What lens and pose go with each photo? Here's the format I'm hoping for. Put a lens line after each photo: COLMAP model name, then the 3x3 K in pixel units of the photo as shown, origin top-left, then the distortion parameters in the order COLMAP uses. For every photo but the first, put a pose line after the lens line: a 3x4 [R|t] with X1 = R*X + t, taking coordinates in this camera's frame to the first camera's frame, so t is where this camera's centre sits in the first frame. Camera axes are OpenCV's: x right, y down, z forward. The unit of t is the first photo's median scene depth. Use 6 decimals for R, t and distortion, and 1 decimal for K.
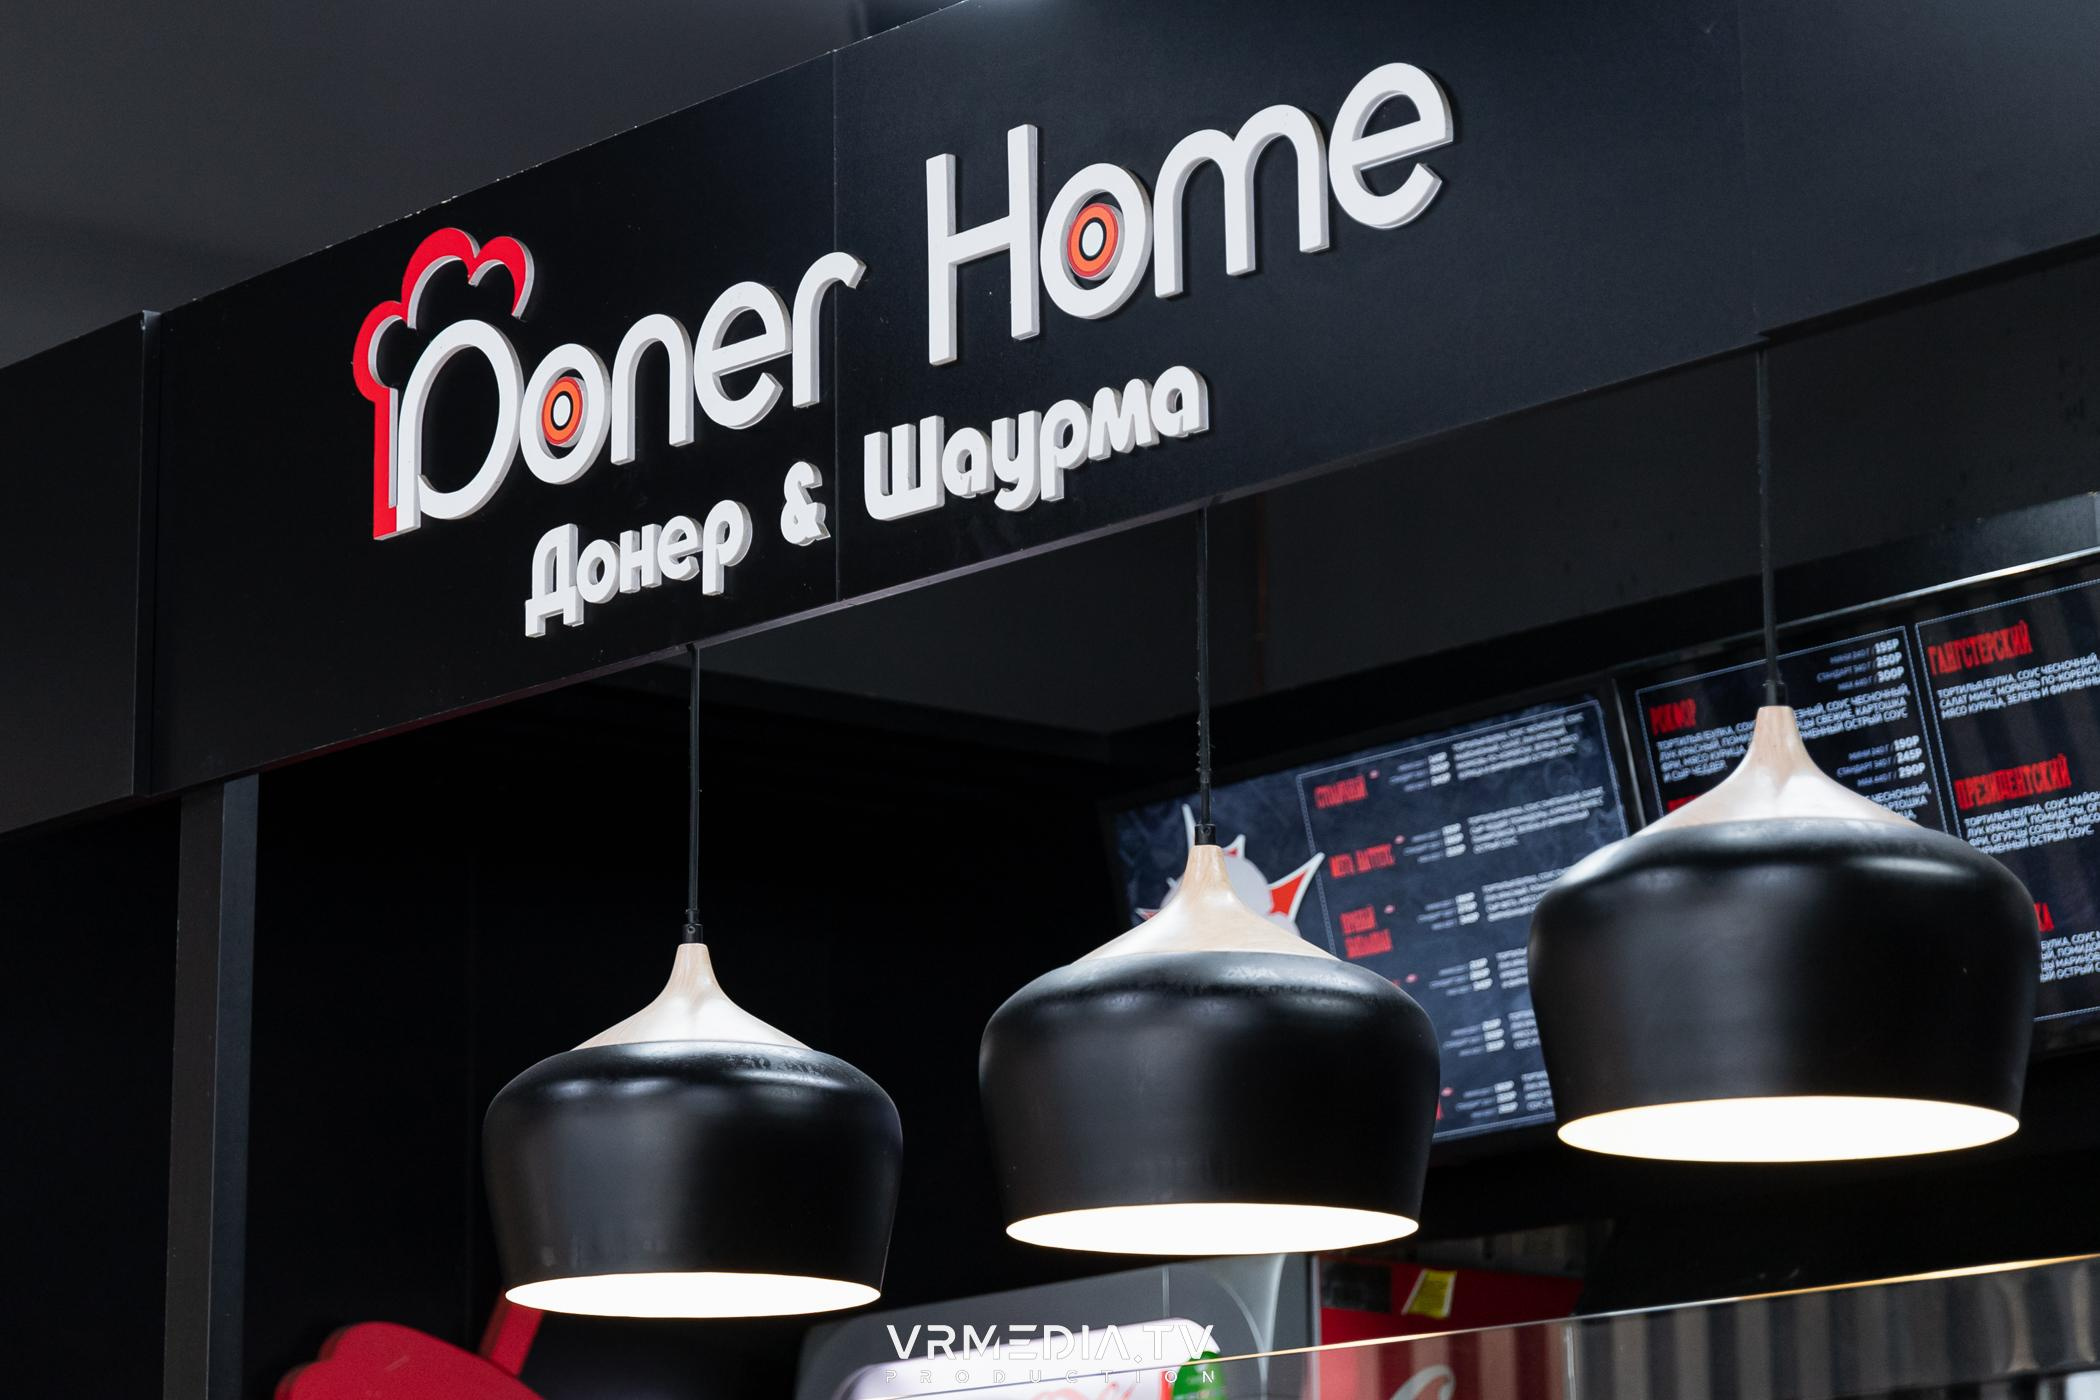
lens RADIAL K [[5869.0, 0, 1050.0], [0, 5869.0, 700.0], [0, 0, 1]] dist [0.001576, -0.362201]
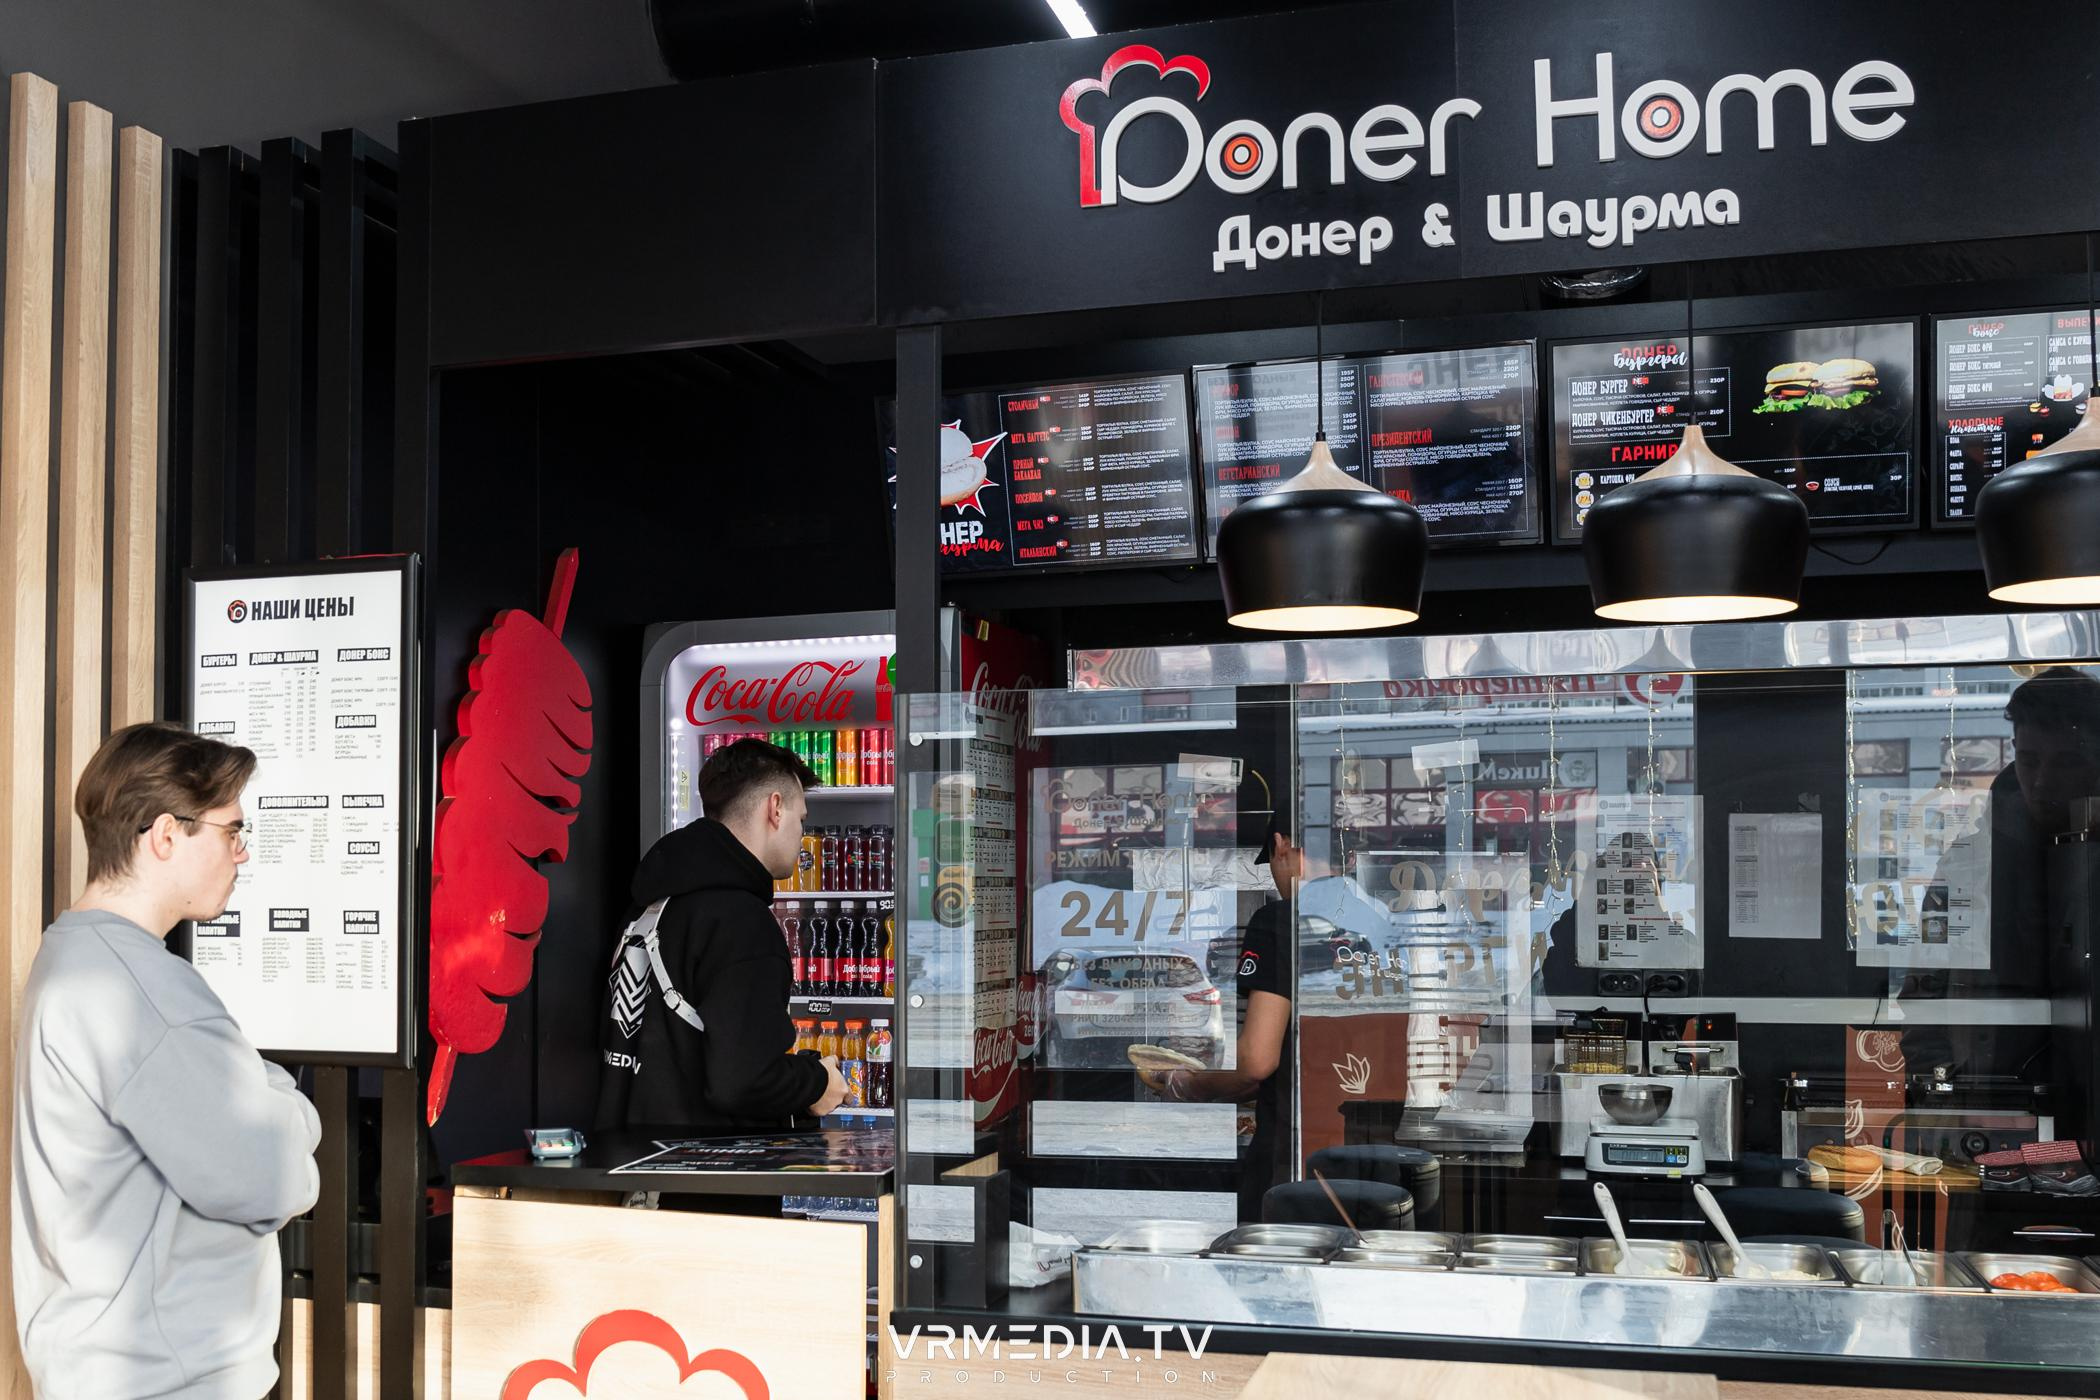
lens RADIAL K [[2108.5, 0, 1039.1], [0, 2108.5, 813.1], [0, 0, 1]] dist [-0.035507, -0.013267]
pose [[0.843904, 0.025157, 0.535904, -0.525543], [-0.119718, 0.982543, 0.142399, 0.076034], [-0.522967, -0.184329, 0.832183, 0.442562]]
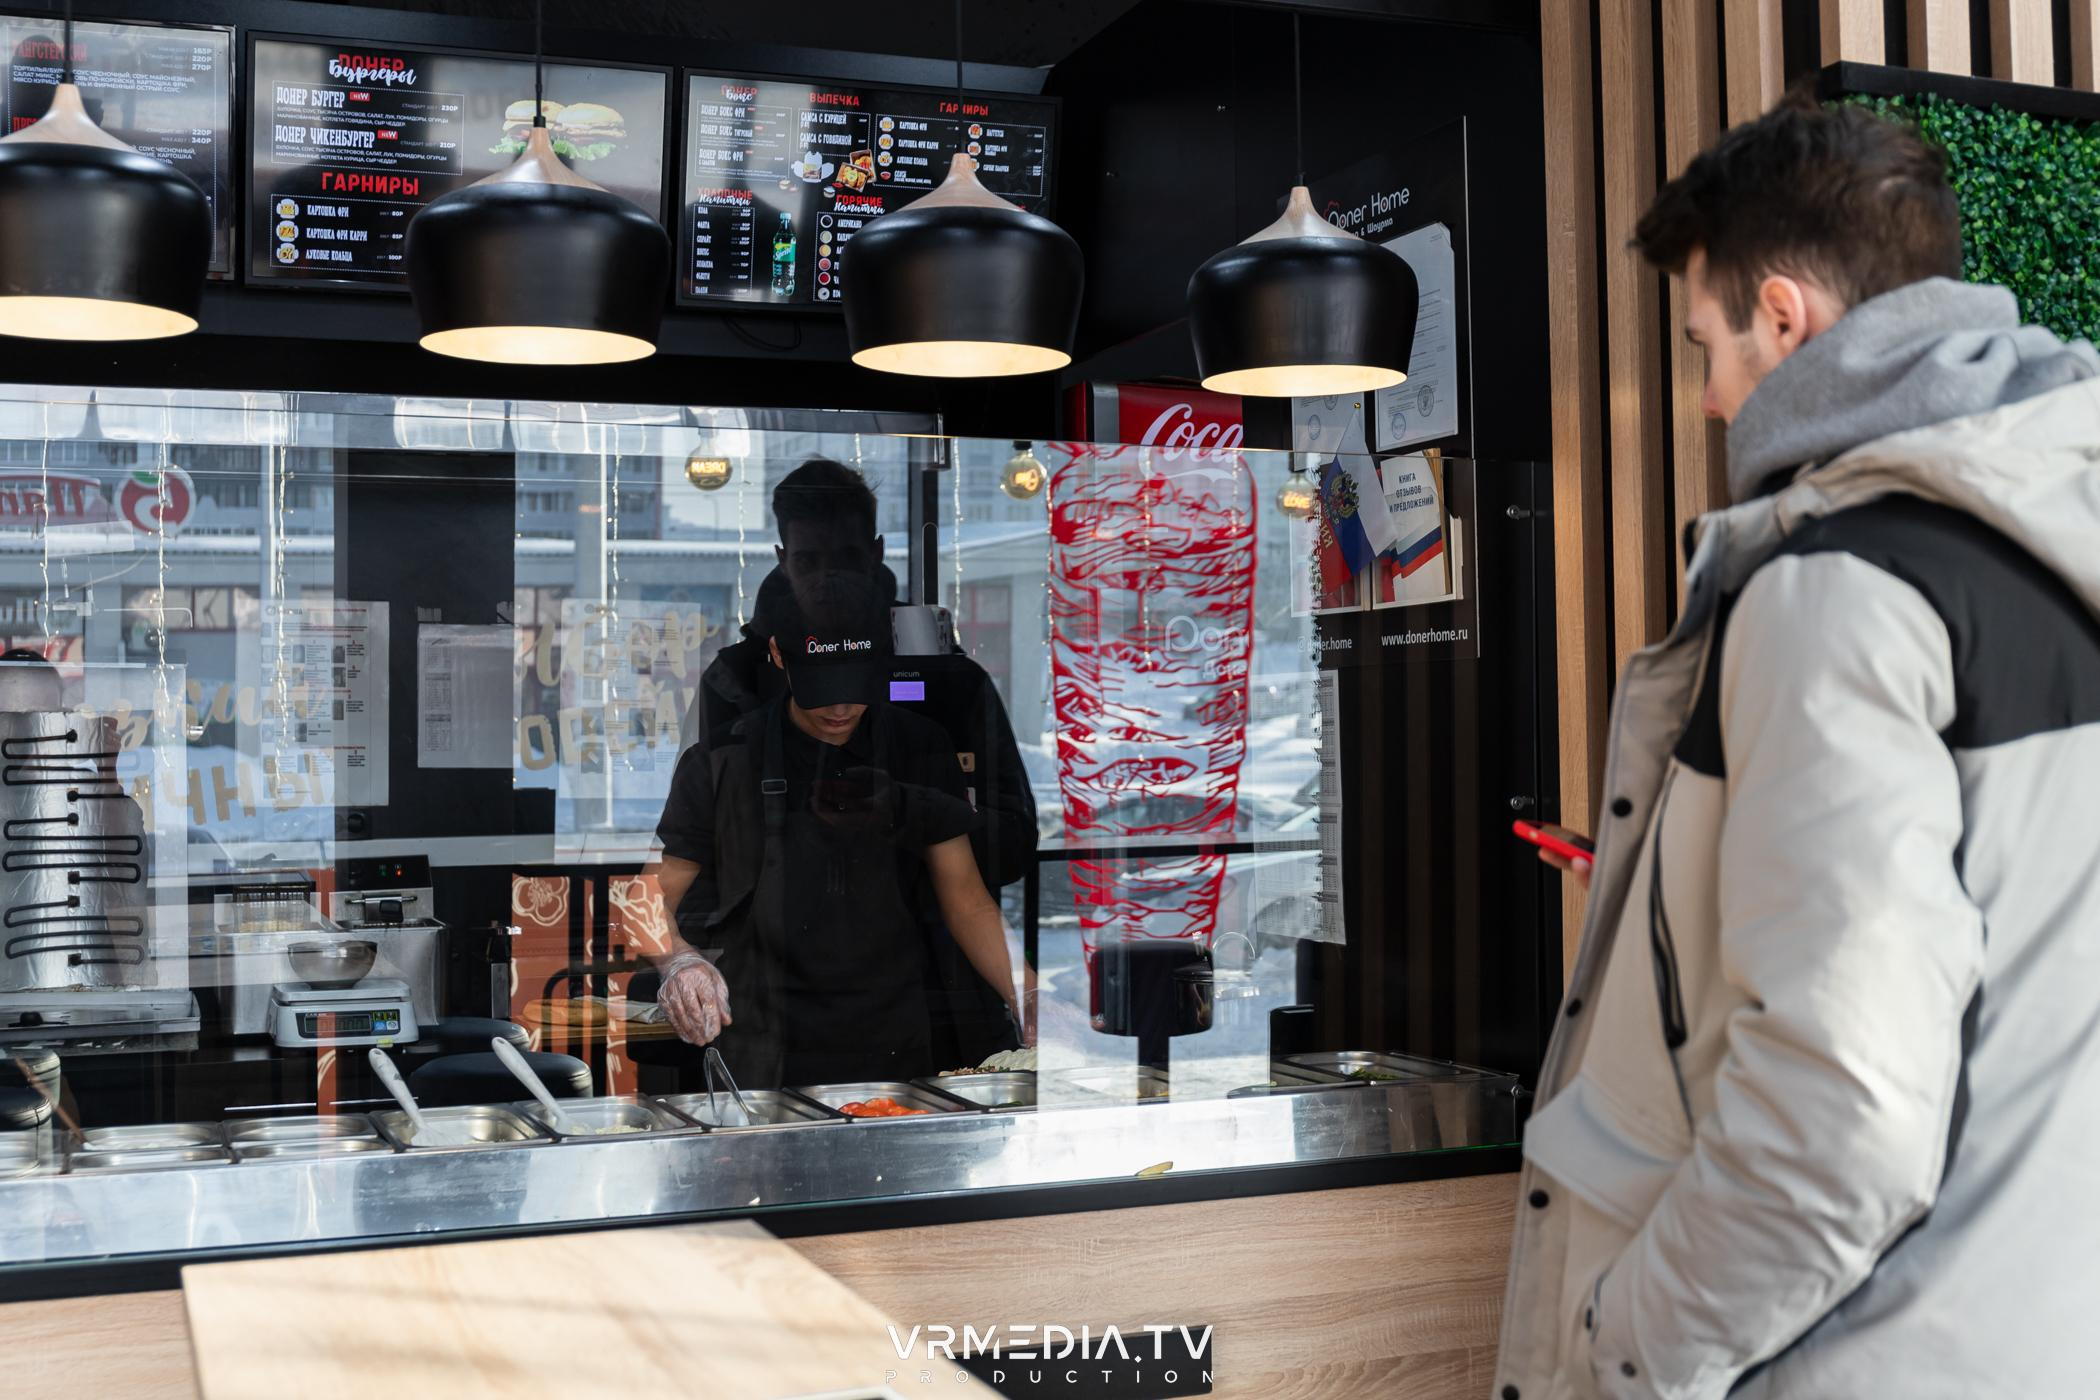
lens RADIAL K [[2406.1, 0, 1065.1], [0, 2406.1, 676.0], [0, 0, 1]] dist [-0.033586, -0.033987]
pose [[0.346778, 0.028411, 0.937517, -0.543315], [-0.193349, 0.980239, 0.041813, 0.115859], [-0.917802, -0.195768, 0.345419, 0.535507]]
